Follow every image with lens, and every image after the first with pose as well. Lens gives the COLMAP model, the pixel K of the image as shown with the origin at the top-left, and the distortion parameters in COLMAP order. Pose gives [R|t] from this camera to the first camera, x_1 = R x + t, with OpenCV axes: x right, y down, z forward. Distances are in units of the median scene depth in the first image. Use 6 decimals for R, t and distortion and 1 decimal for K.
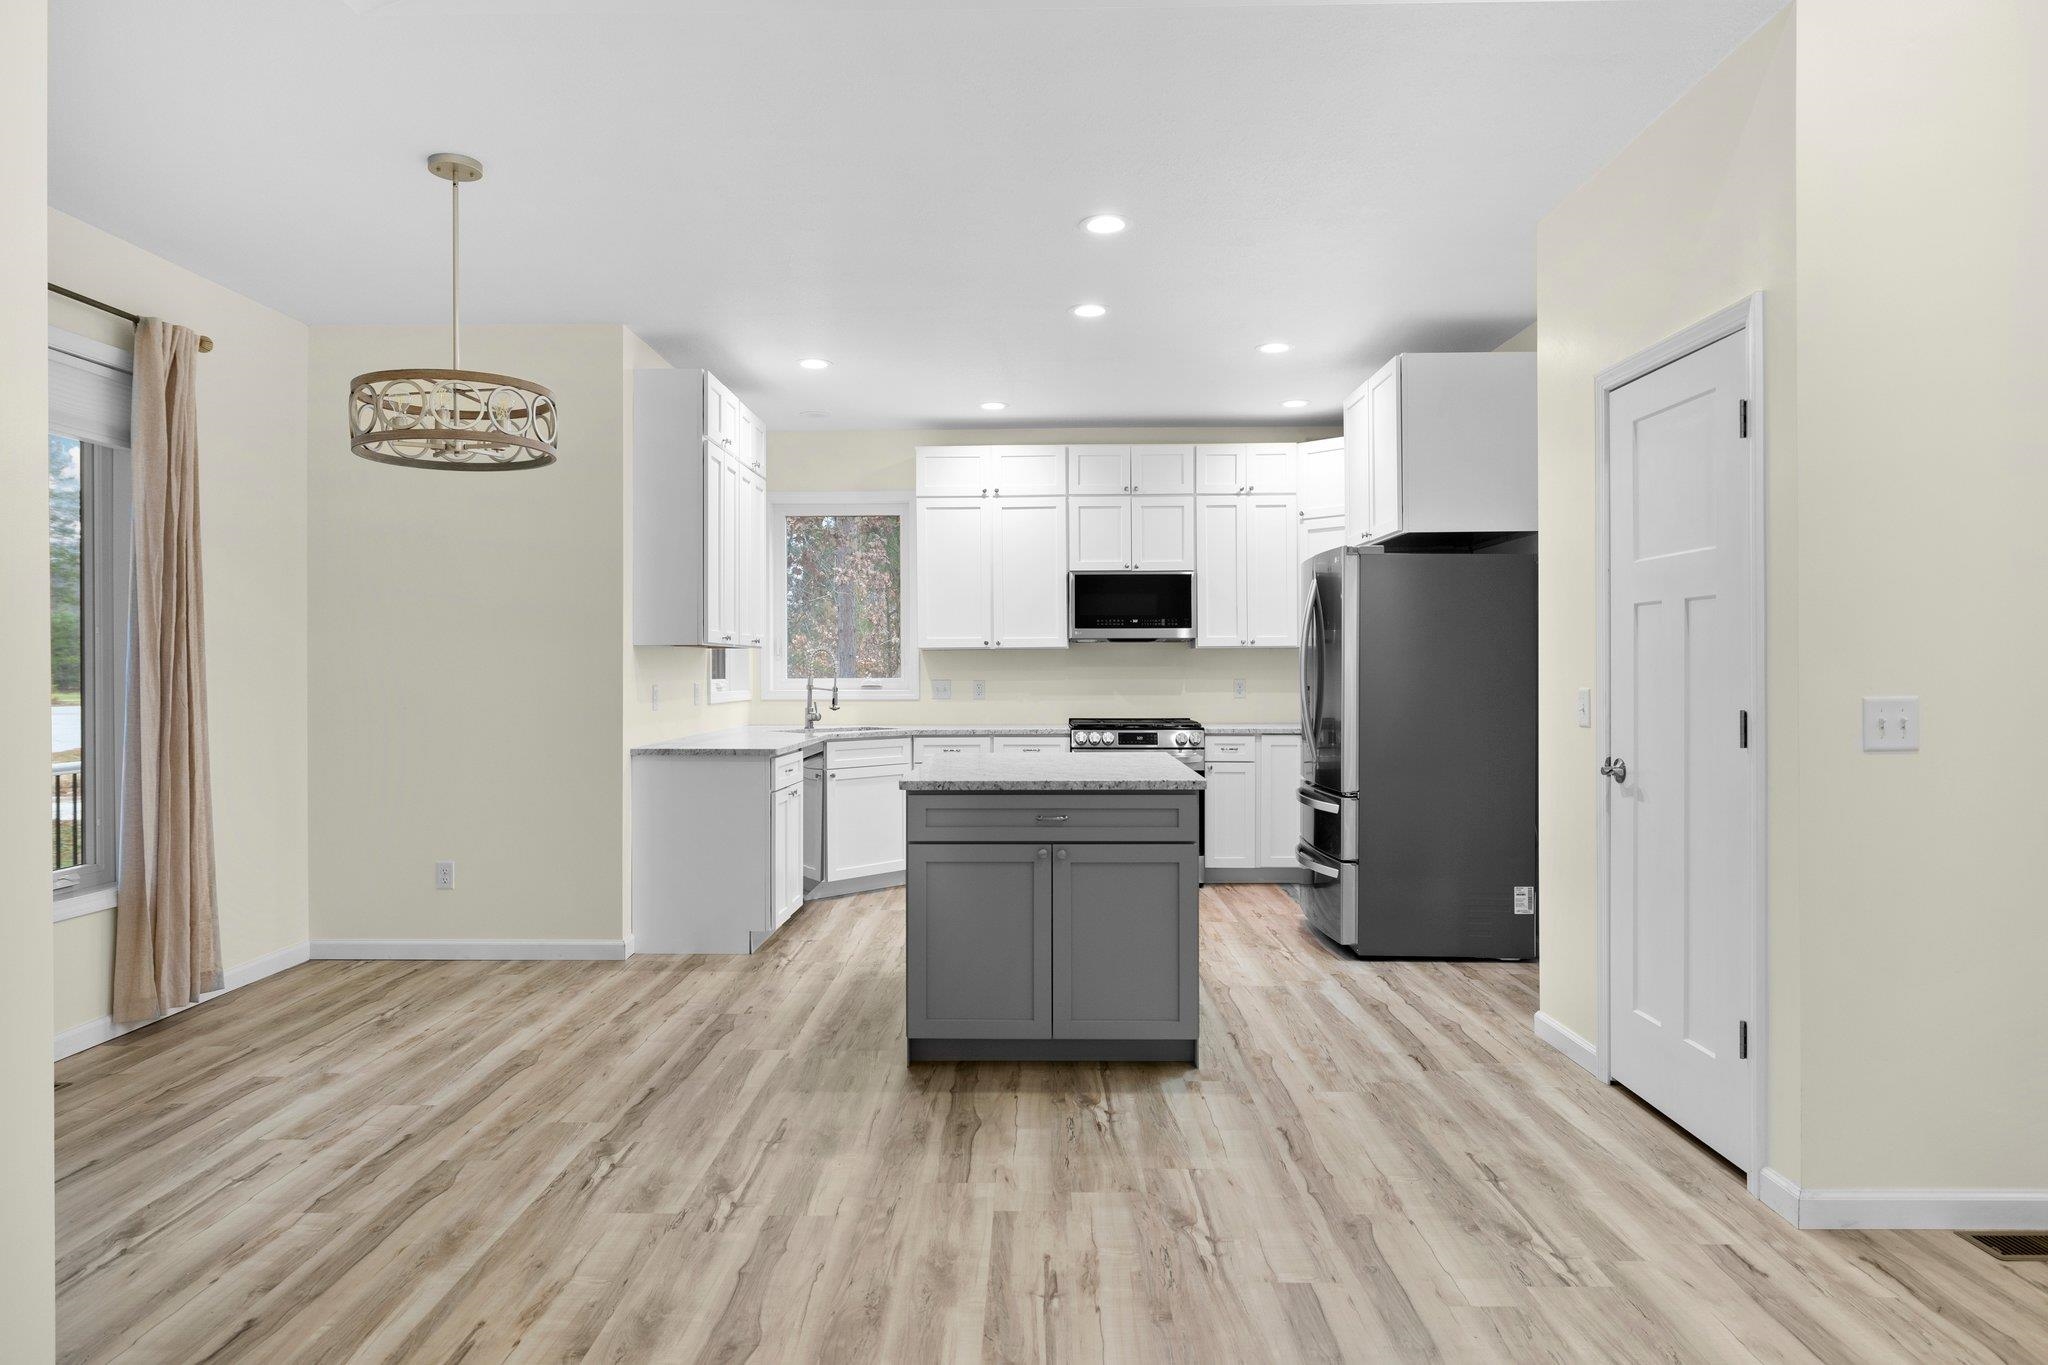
lens RADIAL K [[1229.0, 0, 1016.4], [0, 1229.0, 669.2], [0, 0, 1]] dist [-0.000778, 0.001795]
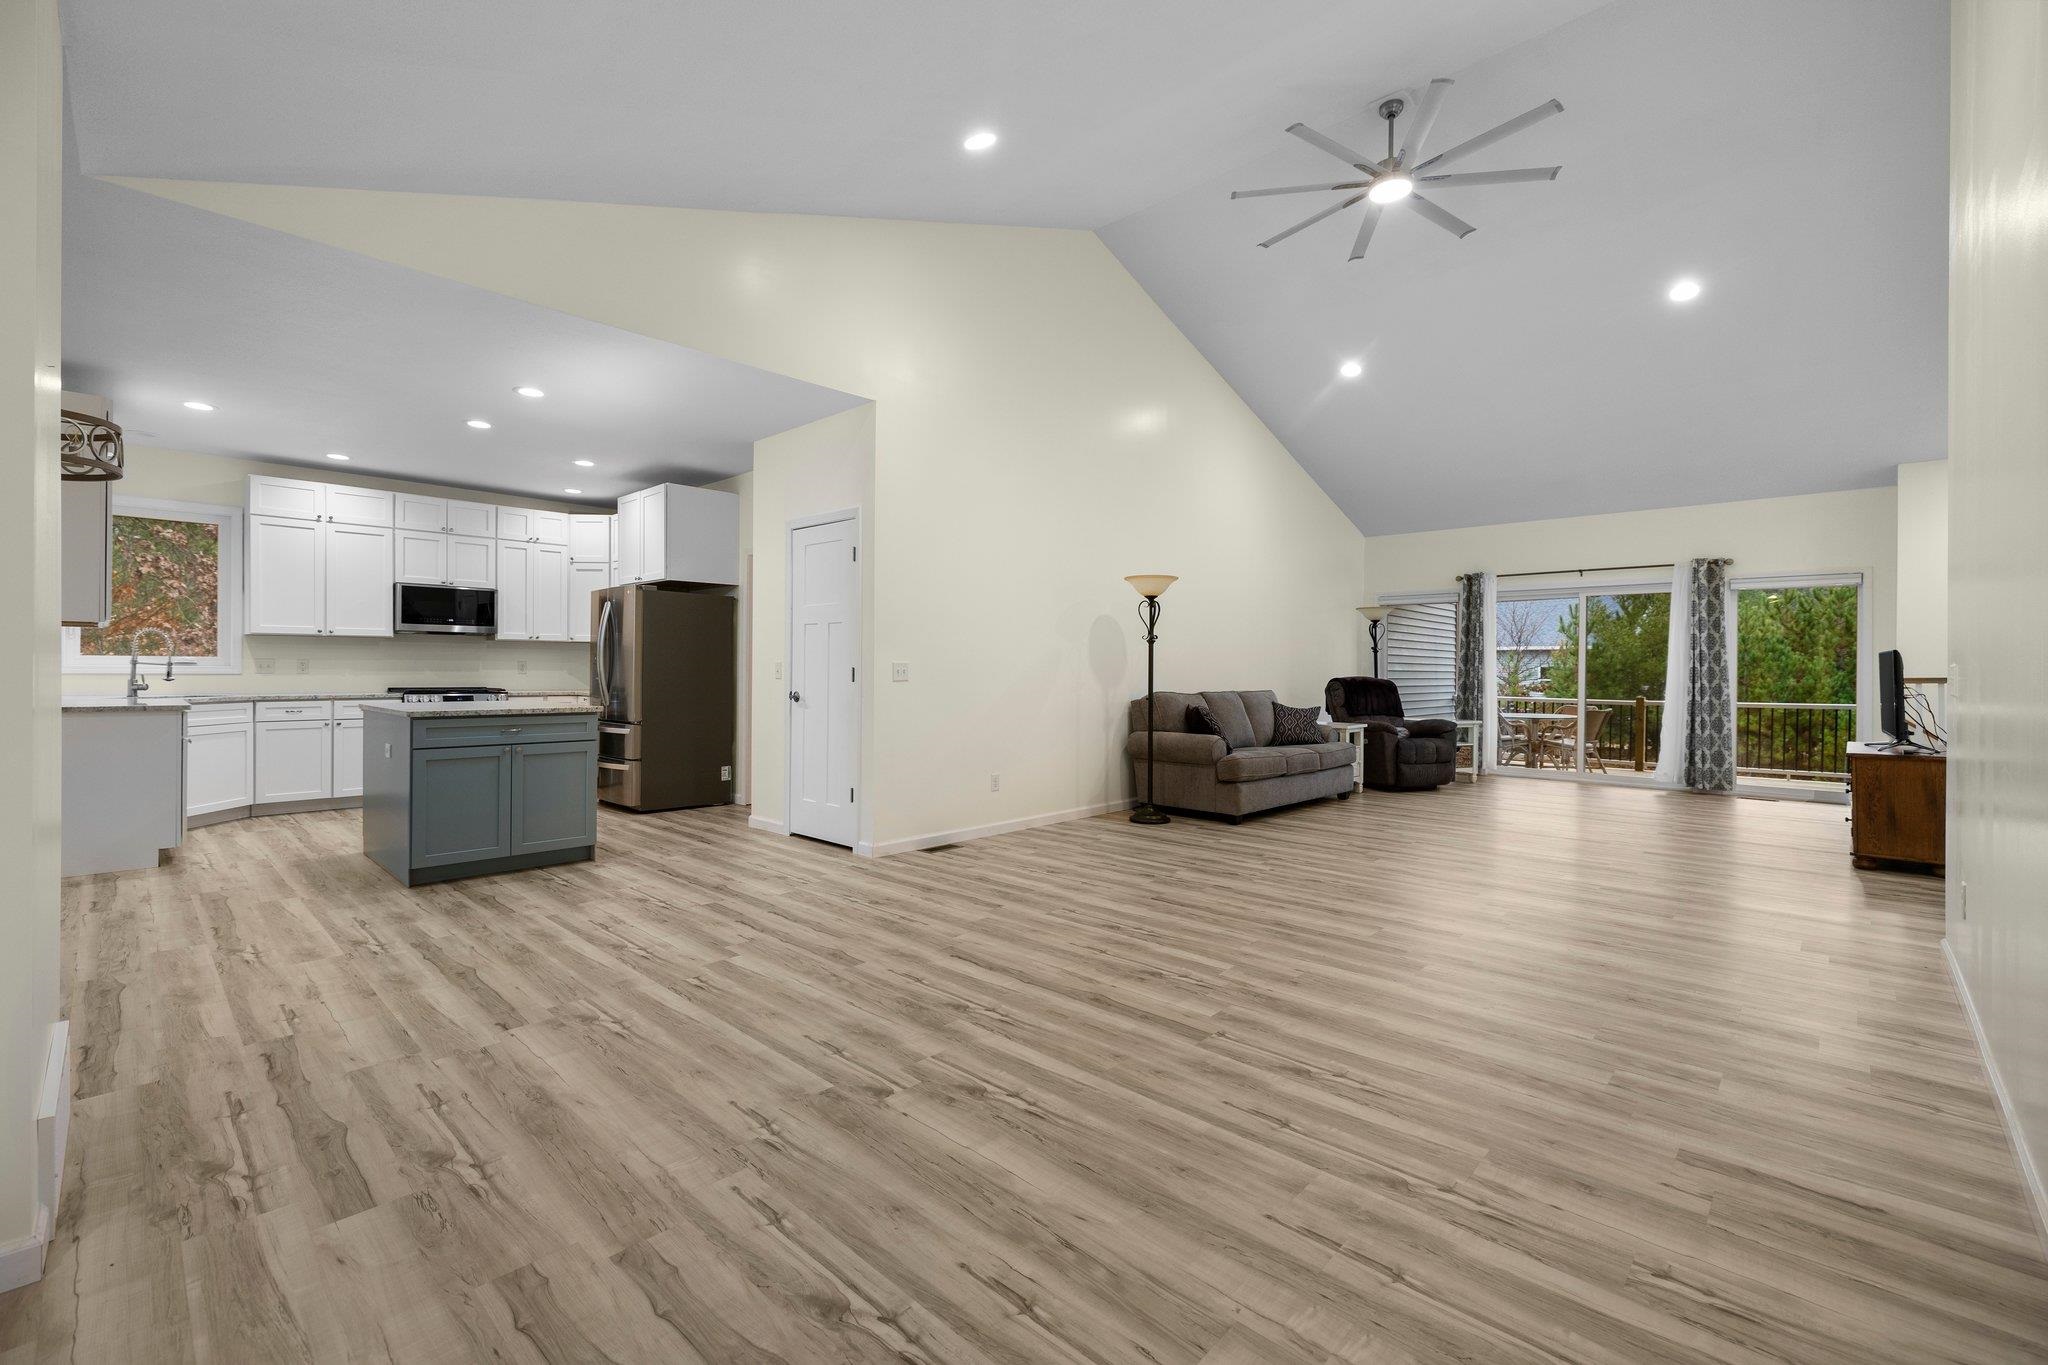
lens RADIAL K [[864.6, 0, 1018.4], [0, 864.6, 672.2], [0, 0, 1]] dist [0.001754, -0.000060]
pose [[0.674730, 0.005386, 0.738045, -0.214244], [-0.008409, 0.999965, 0.000391, 0.017188], [-0.738016, -0.006470, 0.674752, -0.199779]]
